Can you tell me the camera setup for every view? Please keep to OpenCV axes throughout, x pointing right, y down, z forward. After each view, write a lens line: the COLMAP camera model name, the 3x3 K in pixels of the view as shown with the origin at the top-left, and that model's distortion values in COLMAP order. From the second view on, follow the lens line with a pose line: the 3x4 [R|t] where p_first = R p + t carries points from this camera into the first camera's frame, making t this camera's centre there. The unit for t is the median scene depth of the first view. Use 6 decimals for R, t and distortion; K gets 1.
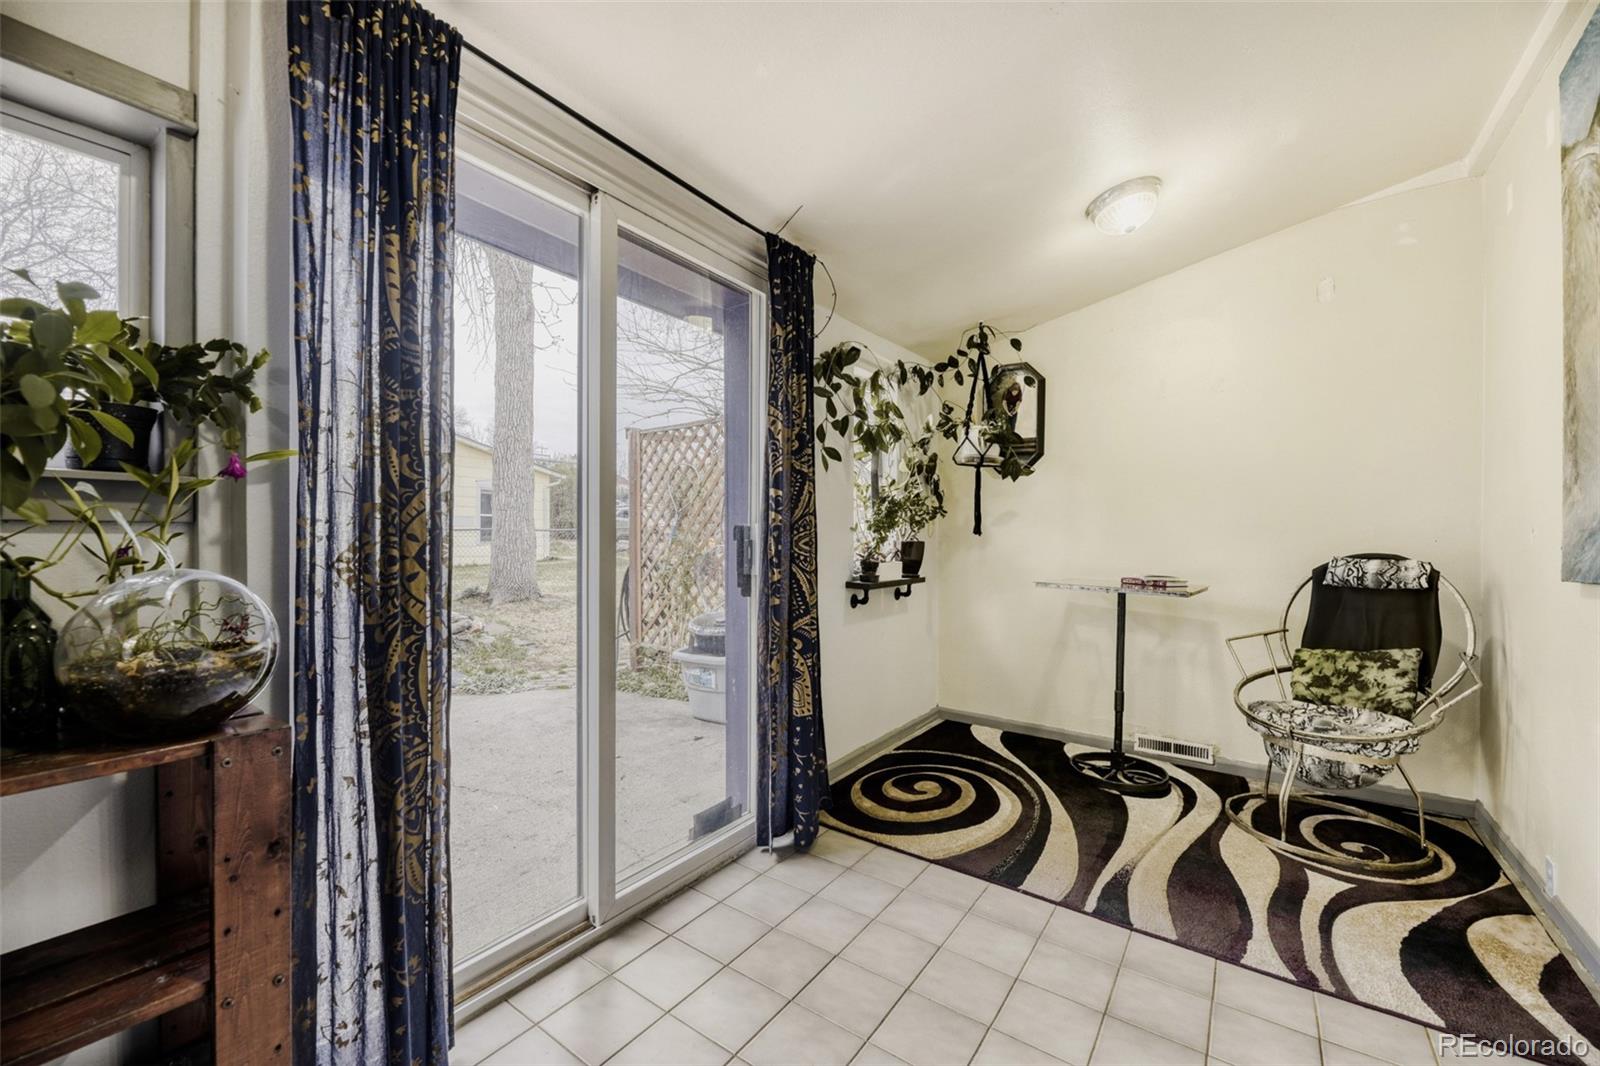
lens RADIAL K [[656.6, 0, 800.0], [0, 656.6, 533.0], [0, 0, 1]] dist [0.000033, 0.000004]
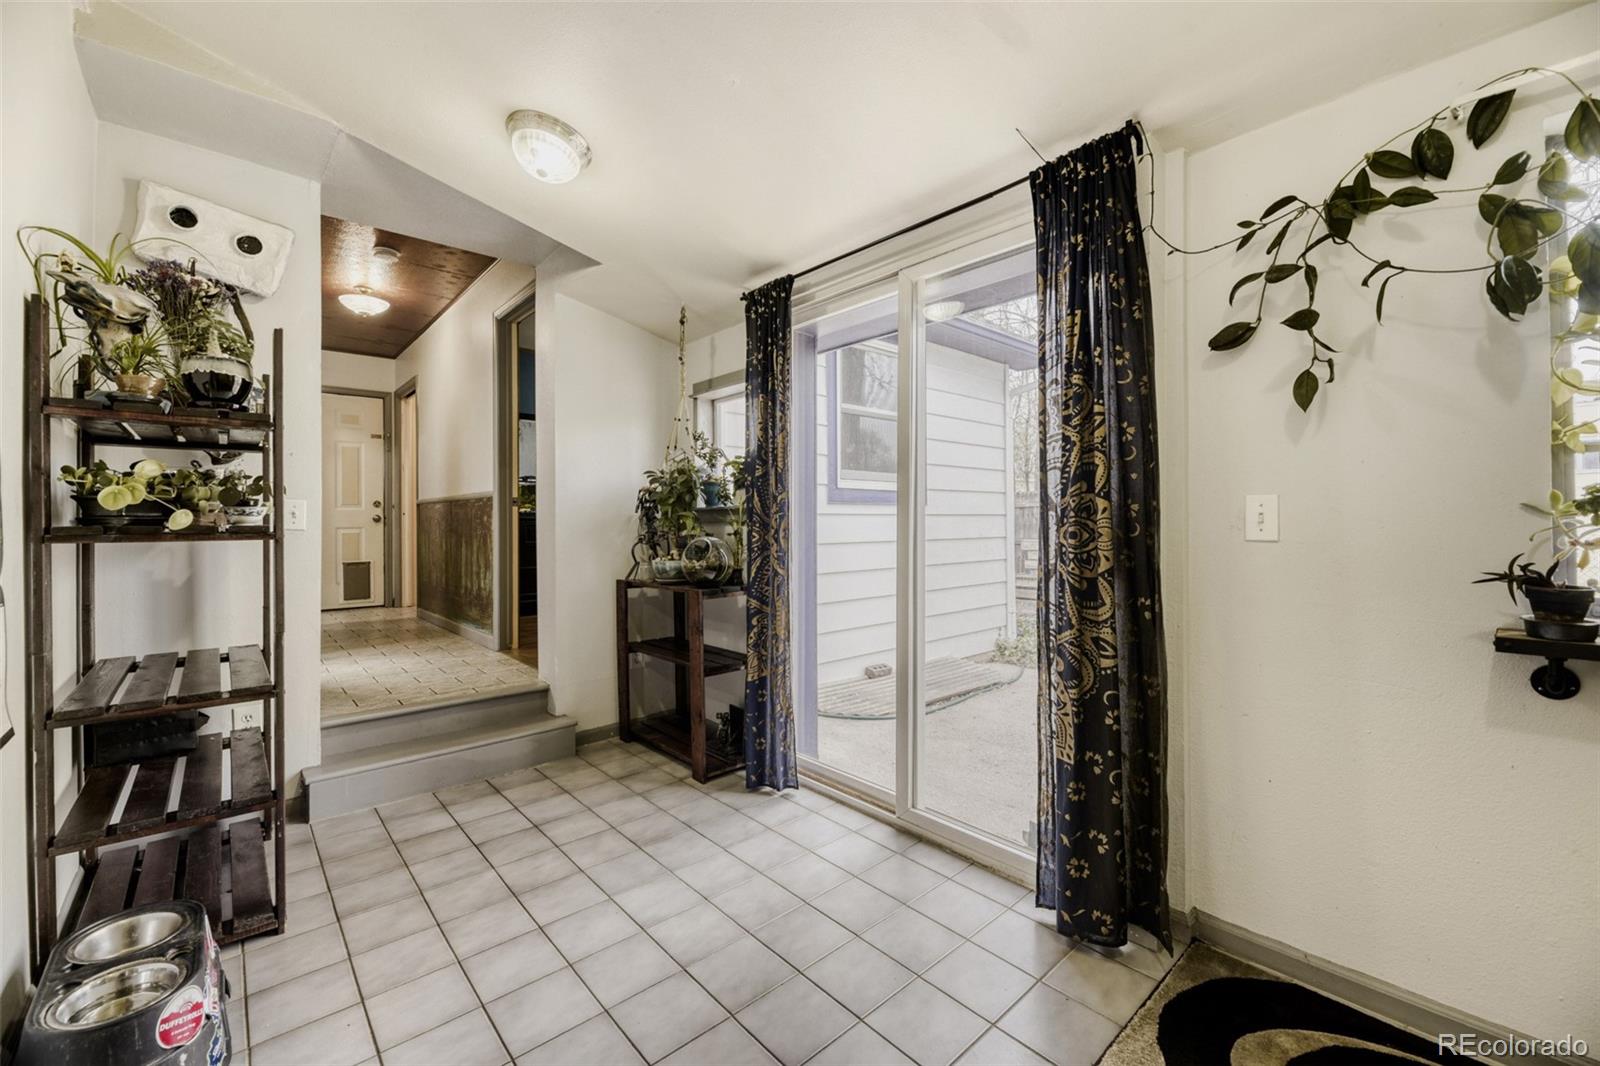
lens RADIAL K [[631.0, 0, 800.0], [0, 631.0, 533.0], [0, 0, 1]] dist [-0.000035, -0.000004]
pose [[-0.220186, 0.007015, -0.975433, 0.855374], [0.003860, 0.999973, 0.006321, 0.001932], [0.975450, -0.002374, -0.220207, 0.930447]]
